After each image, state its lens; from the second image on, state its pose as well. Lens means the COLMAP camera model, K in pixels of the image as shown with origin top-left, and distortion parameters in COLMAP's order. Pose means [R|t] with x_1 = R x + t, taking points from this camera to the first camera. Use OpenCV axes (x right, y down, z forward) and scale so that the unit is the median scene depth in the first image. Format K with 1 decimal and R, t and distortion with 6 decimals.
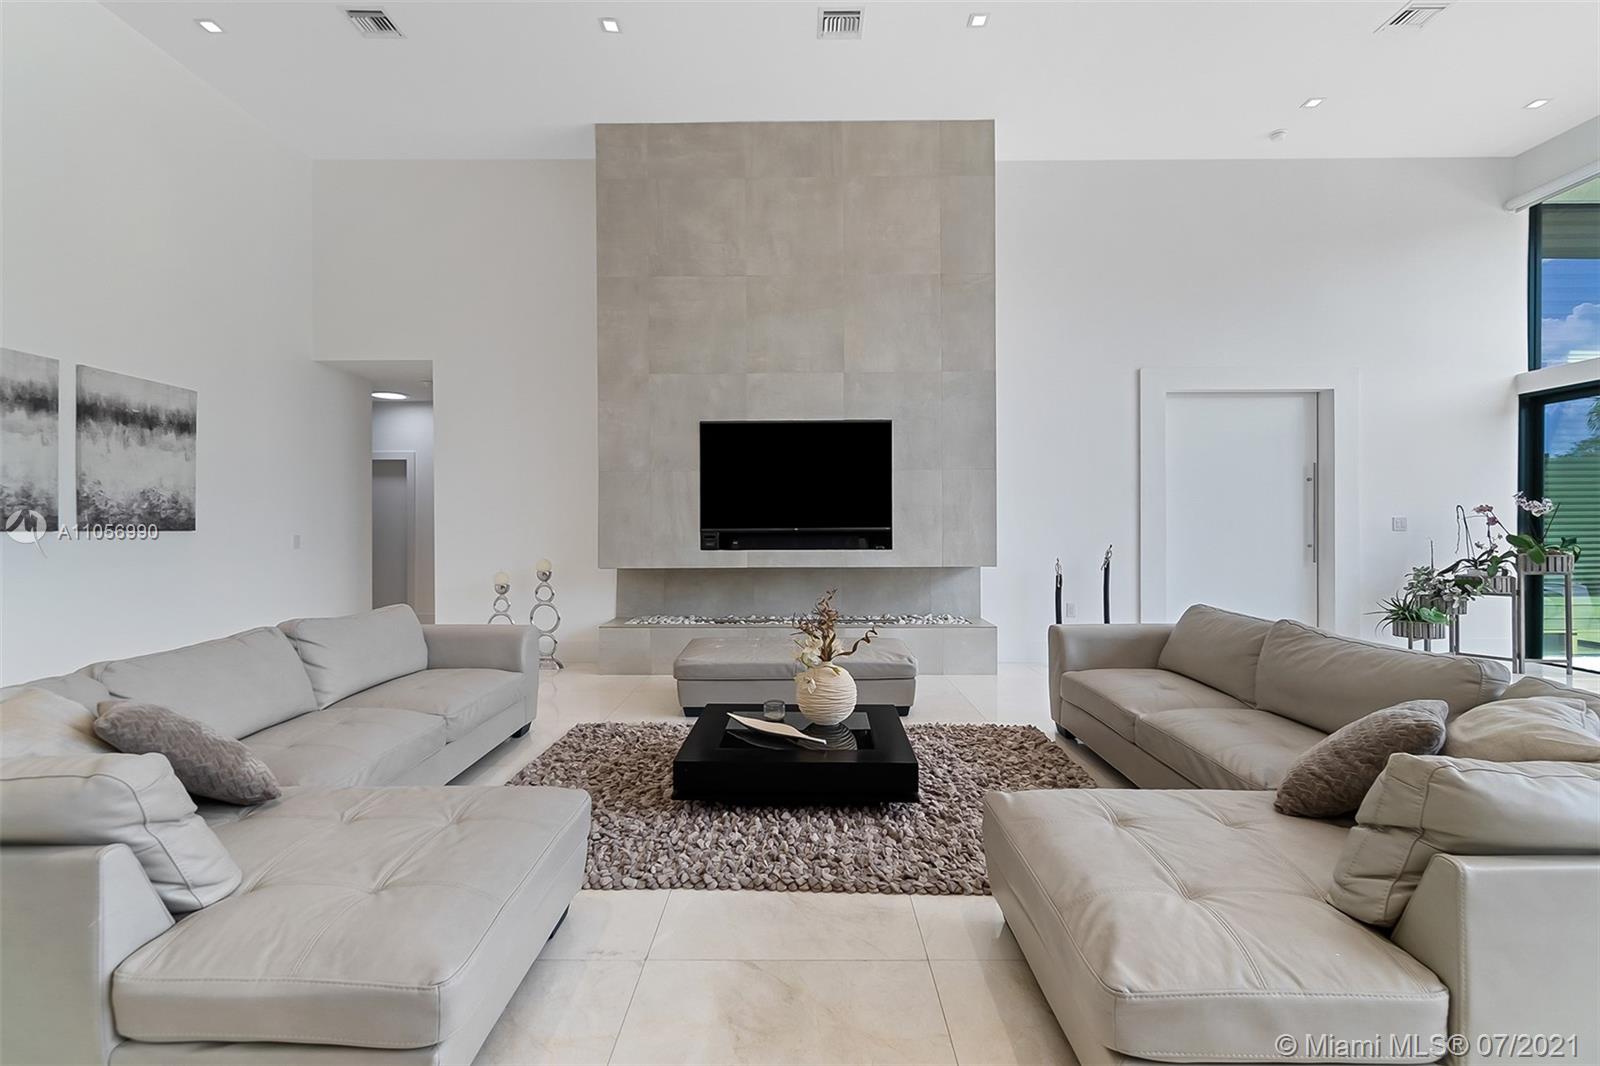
lens RADIAL K [[705.4, 0, 800.5], [0, 705.4, 526.0], [0, 0, 1]] dist [0.013954, -0.010041]
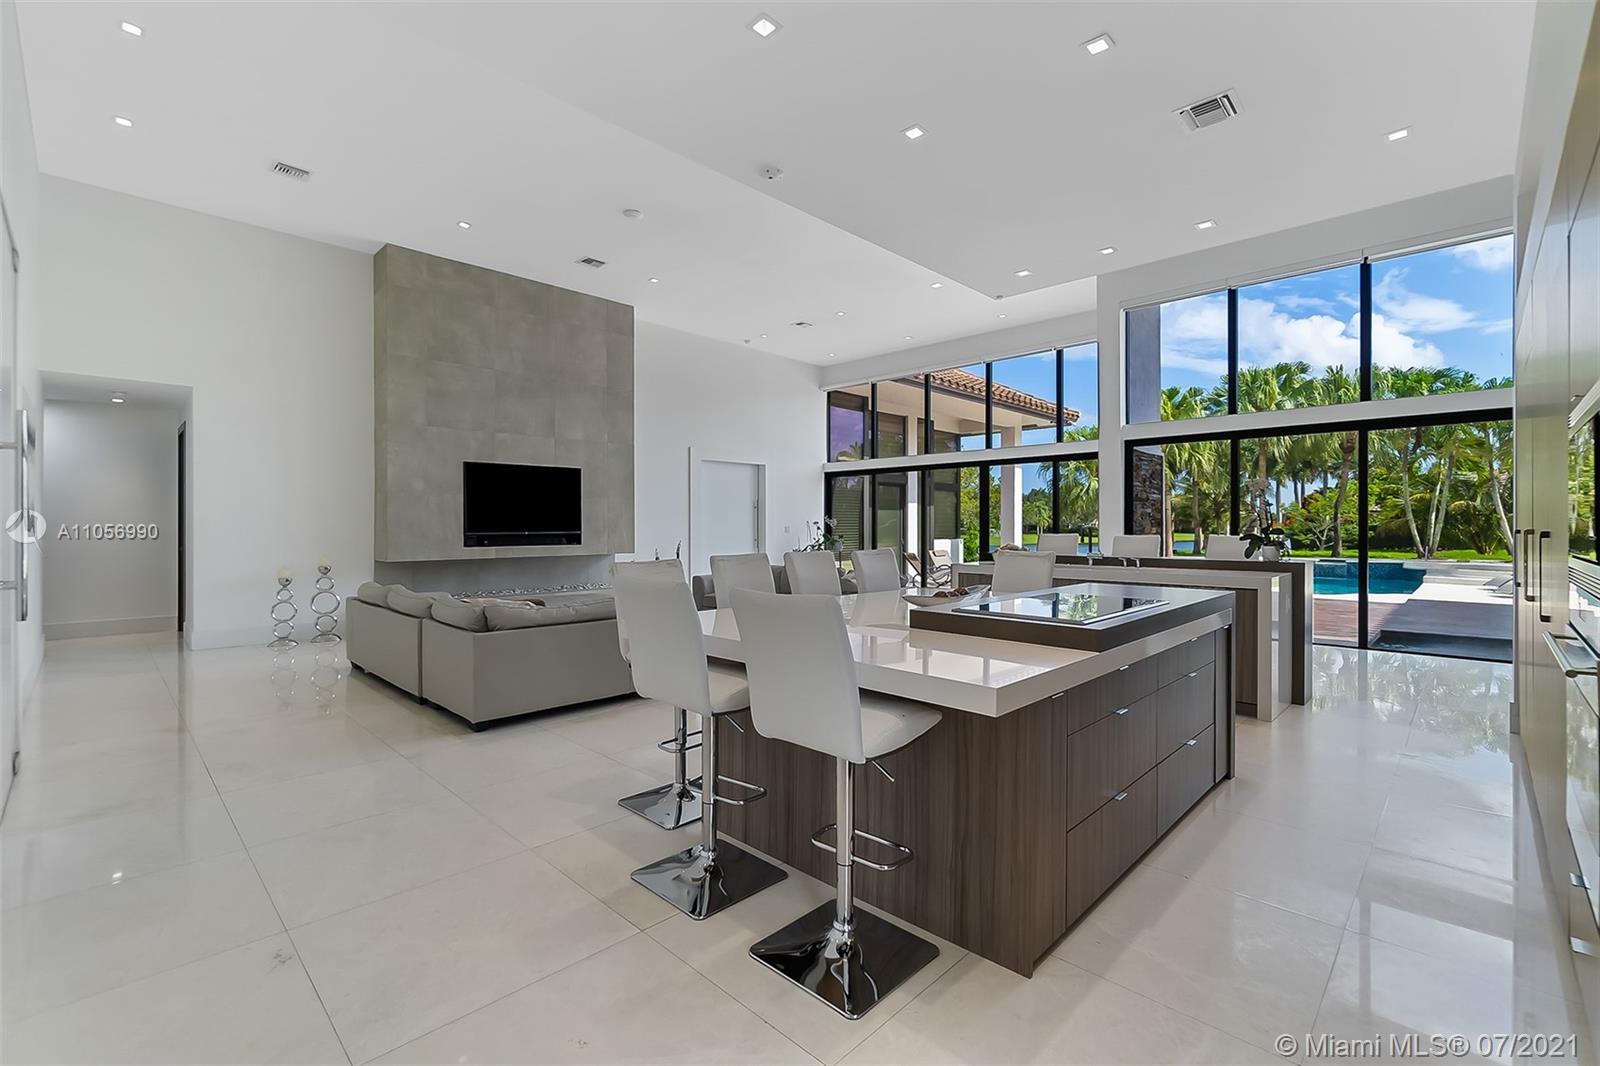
lens RADIAL K [[697.3, 0, 800.8], [0, 697.3, 526.4], [0, 0, 1]] dist [-0.003430, -0.000518]
pose [[0.693016, 0.002795, 0.720917, -0.708849], [-0.000854, 0.999995, -0.003056, -0.006035], [-0.720922, 0.001502, 0.693015, -0.538783]]
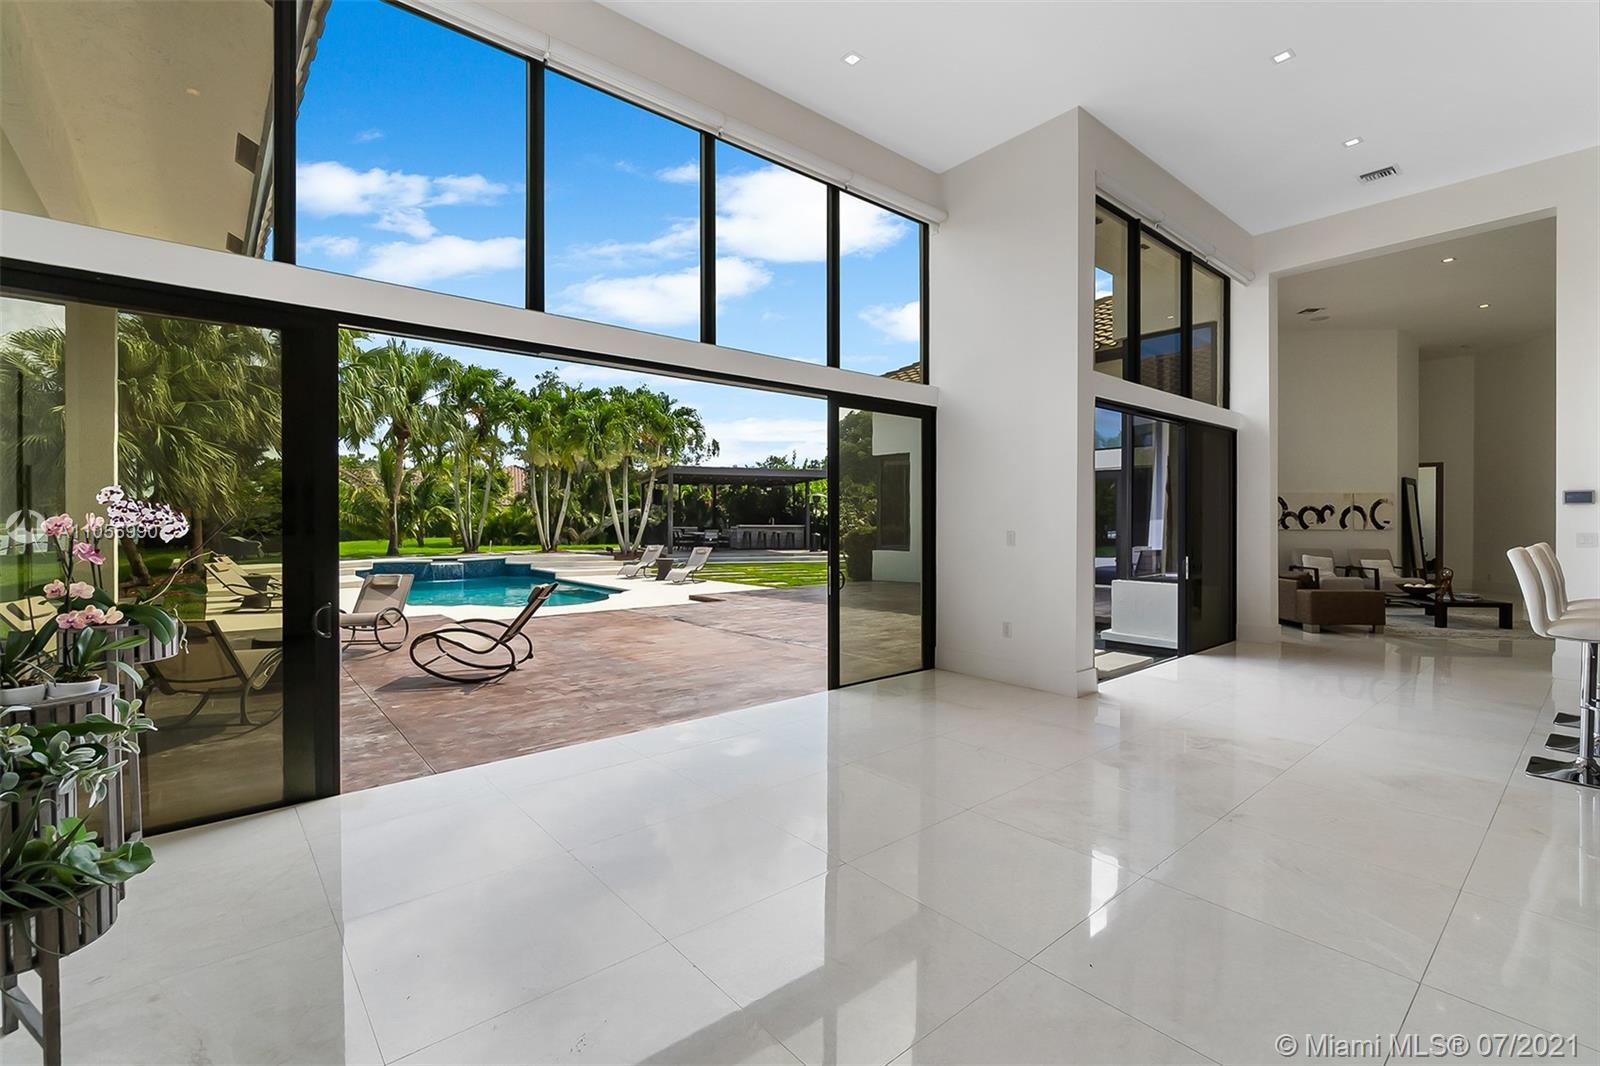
lens RADIAL K [[705.7, 0, 791.9], [0, 705.7, 513.8], [0, 0, 1]] dist [-0.002999, -0.000501]
pose [[-0.649391, 0.007198, 0.760421, 0.416706], [0.001610, 0.999966, -0.008091, -0.023589], [-0.760453, -0.004030, -0.649380, 0.950801]]
